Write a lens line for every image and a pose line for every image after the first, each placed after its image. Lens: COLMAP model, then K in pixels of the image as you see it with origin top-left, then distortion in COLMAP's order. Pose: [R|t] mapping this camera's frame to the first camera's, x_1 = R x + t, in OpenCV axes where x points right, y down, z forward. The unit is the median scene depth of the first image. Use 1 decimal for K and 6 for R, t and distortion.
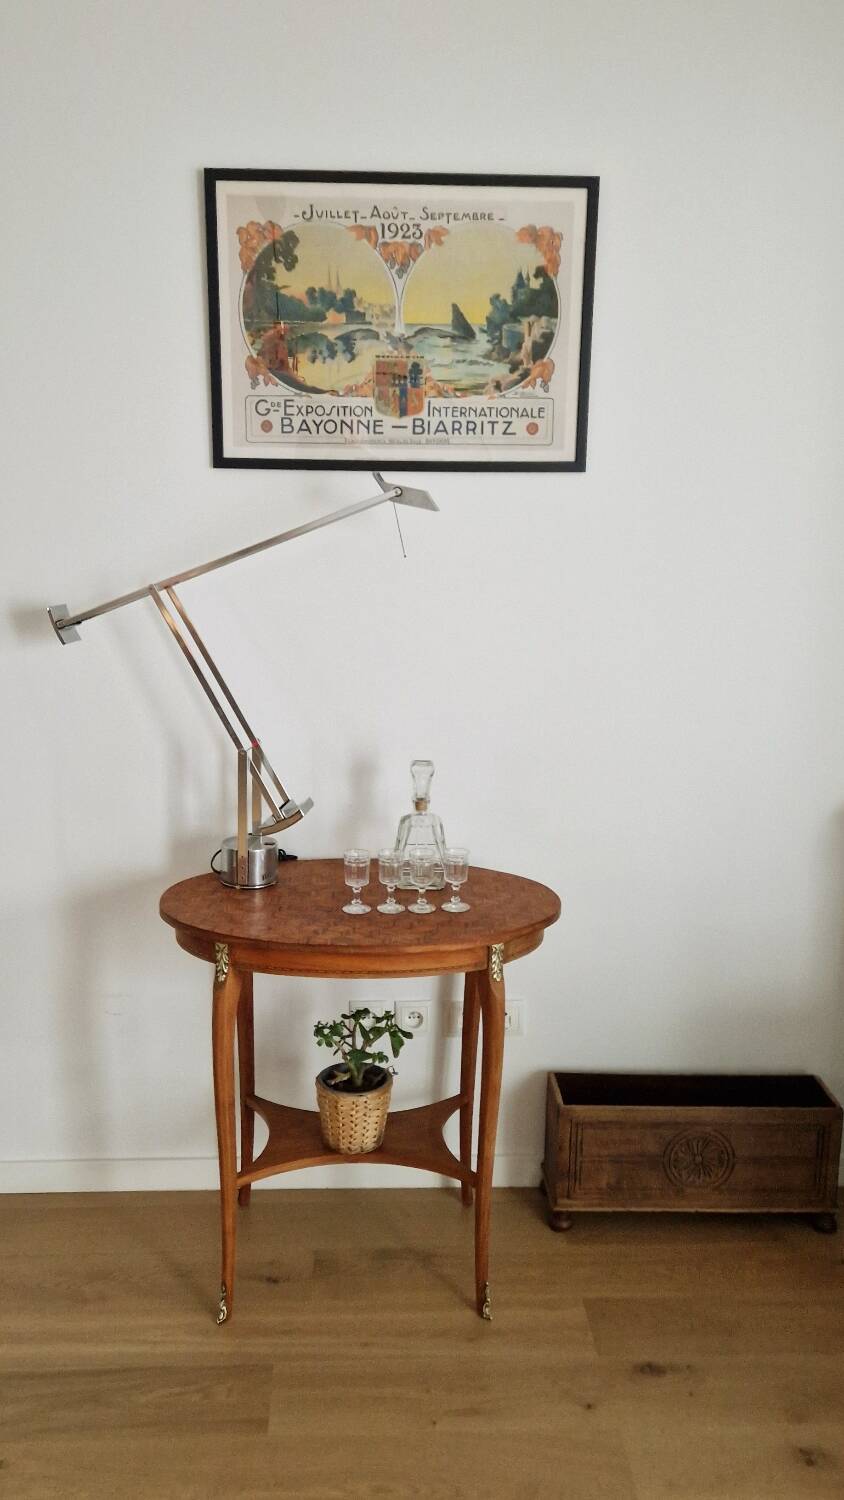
lens RADIAL K [[1212.1, 0, 416.0], [0, 1212.1, 749.2], [0, 0, 1]] dist [0.063145, -0.015165]
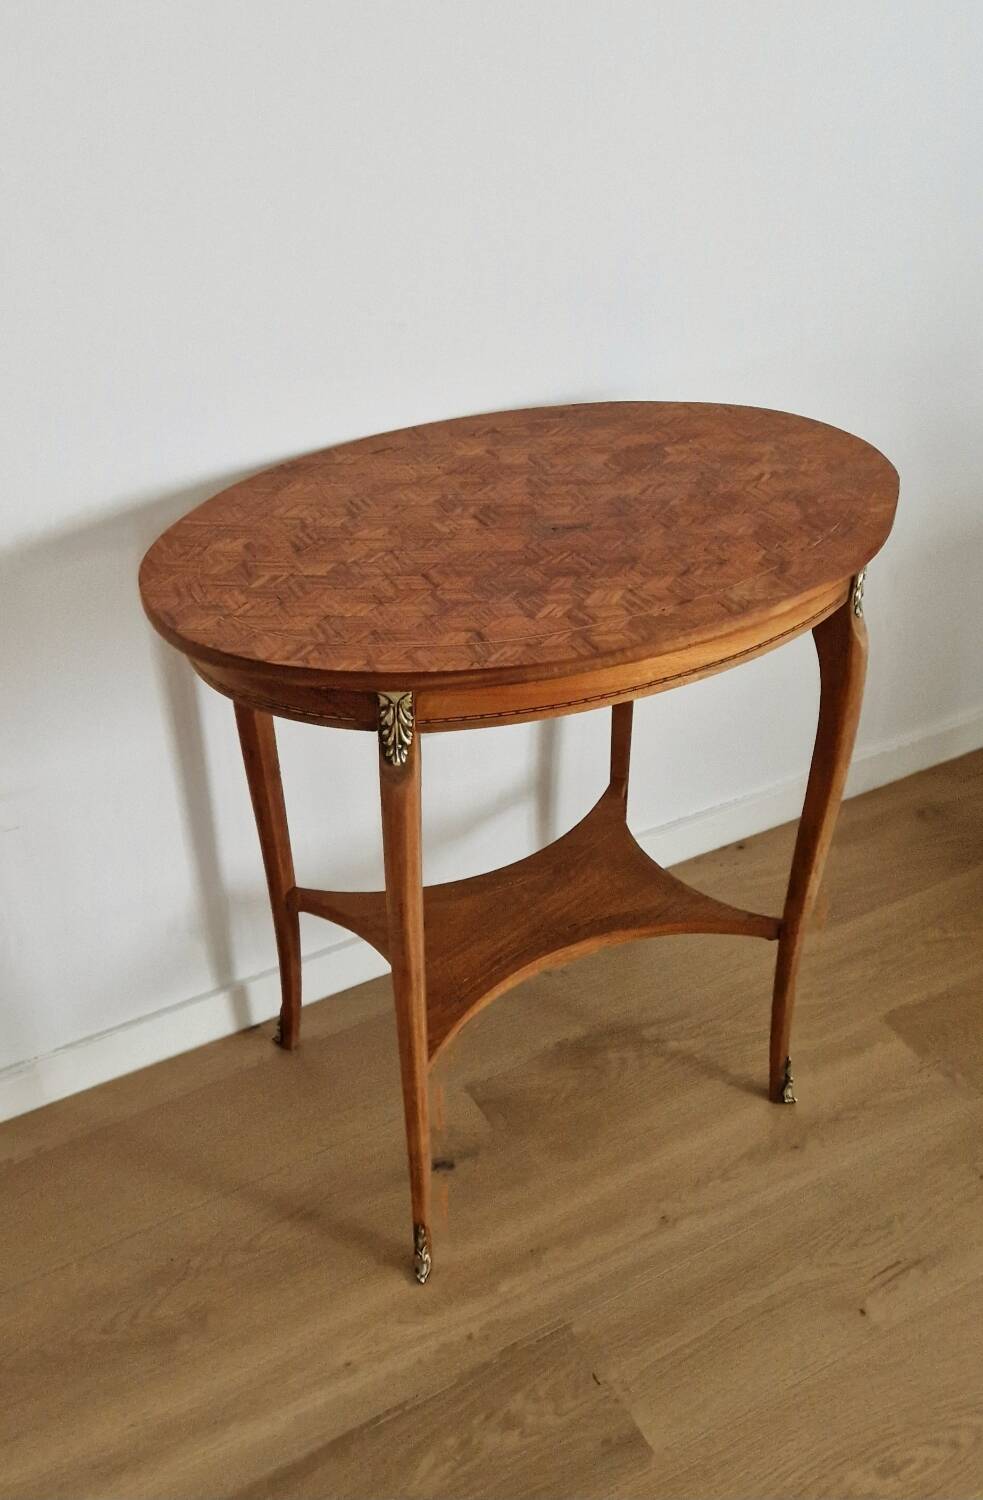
lens RADIAL K [[1429.4, 0, 481.5], [0, 1429.4, 713.1], [0, 0, 1]] dist [0.062621, 0.000000]
pose [[0.896006, -0.265677, 0.355793, -0.293994], [0.116904, 0.914132, 0.388195, -0.033712], [-0.428376, -0.306232, 0.850127, 0.479488]]
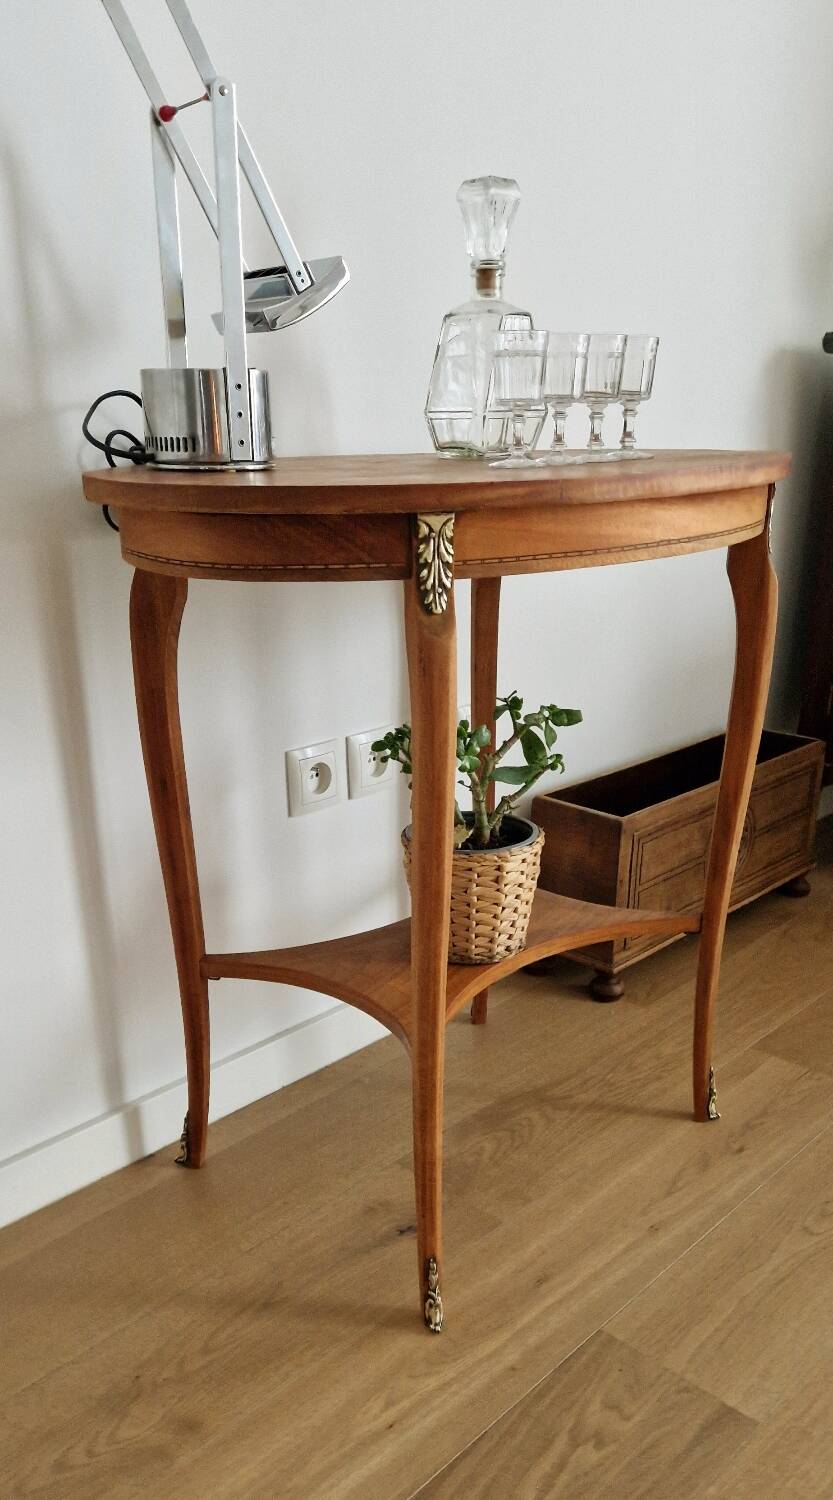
lens RADIAL K [[1200.7, 0, 414.0], [0, 1200.7, 896.4], [0, 0, 1]] dist [0.065137, -0.025233]
pose [[0.724750, -0.280974, 0.629119, -0.416914], [0.157045, 0.956404, 0.246227, 0.164109], [-0.670876, -0.079653, 0.737280, 0.629181]]
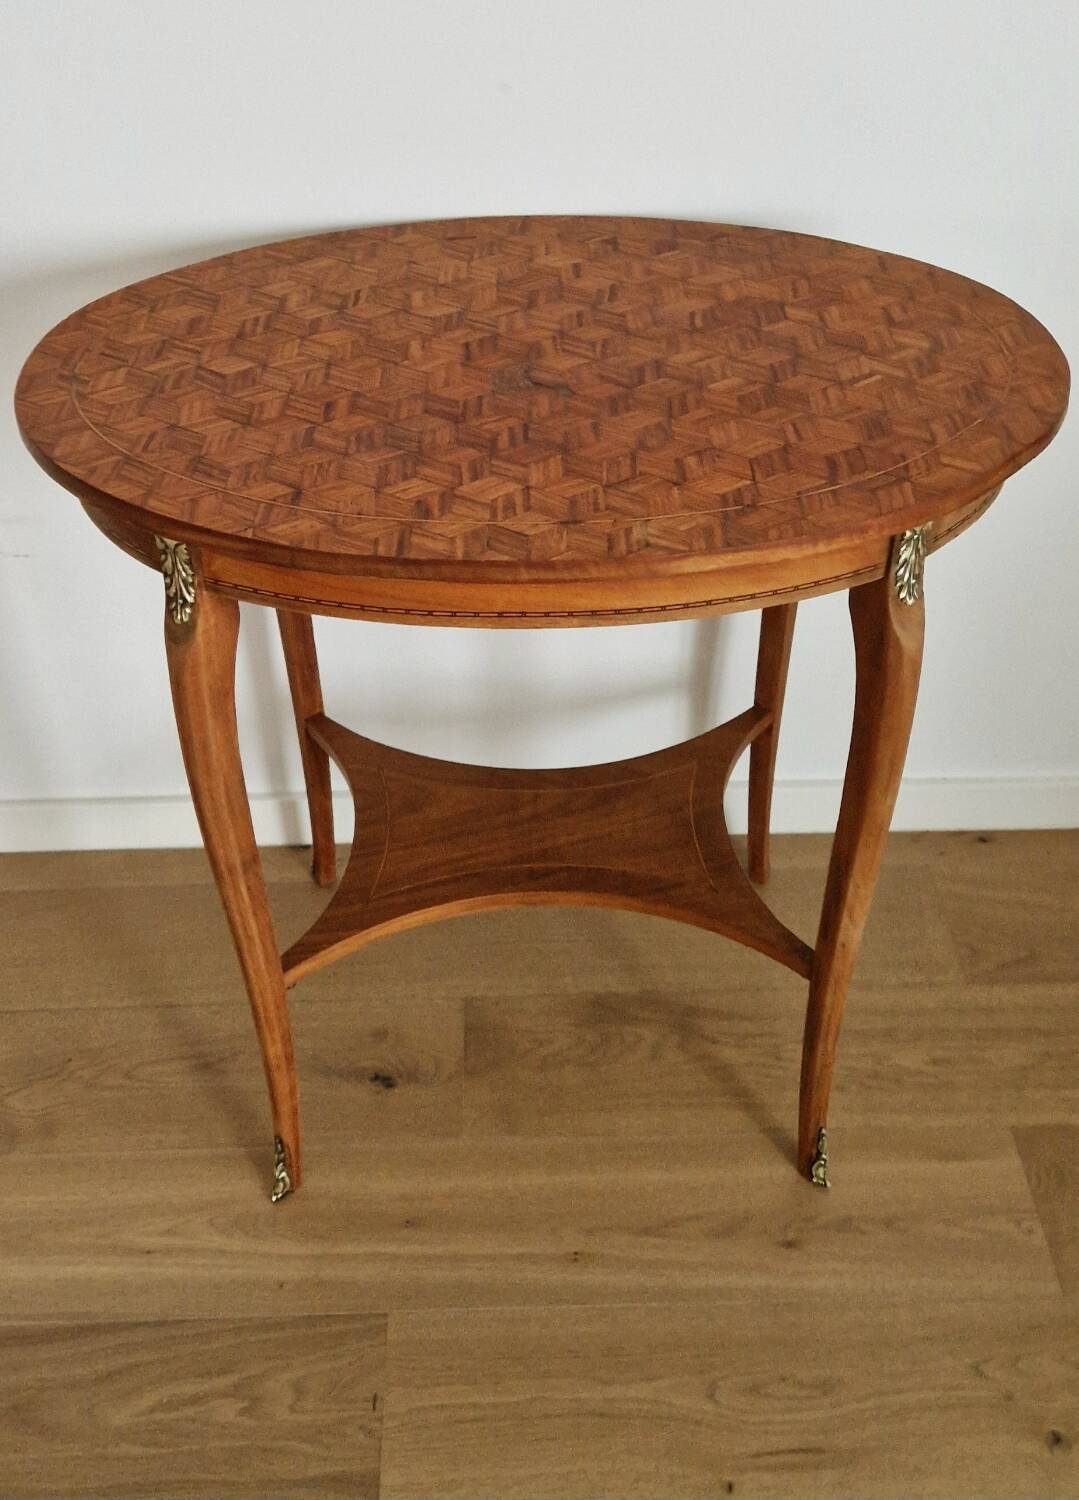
lens RADIAL K [[1579.0, 0, 516.7], [0, 1579.0, 570.4], [0, 0, 1]] dist [0.047168, 0.000000]
pose [[0.998682, -0.012000, -0.049898, -0.027648], [0.031749, 0.908365, 0.416972, -0.026415], [0.040322, -0.418006, 0.907549, 0.509566]]
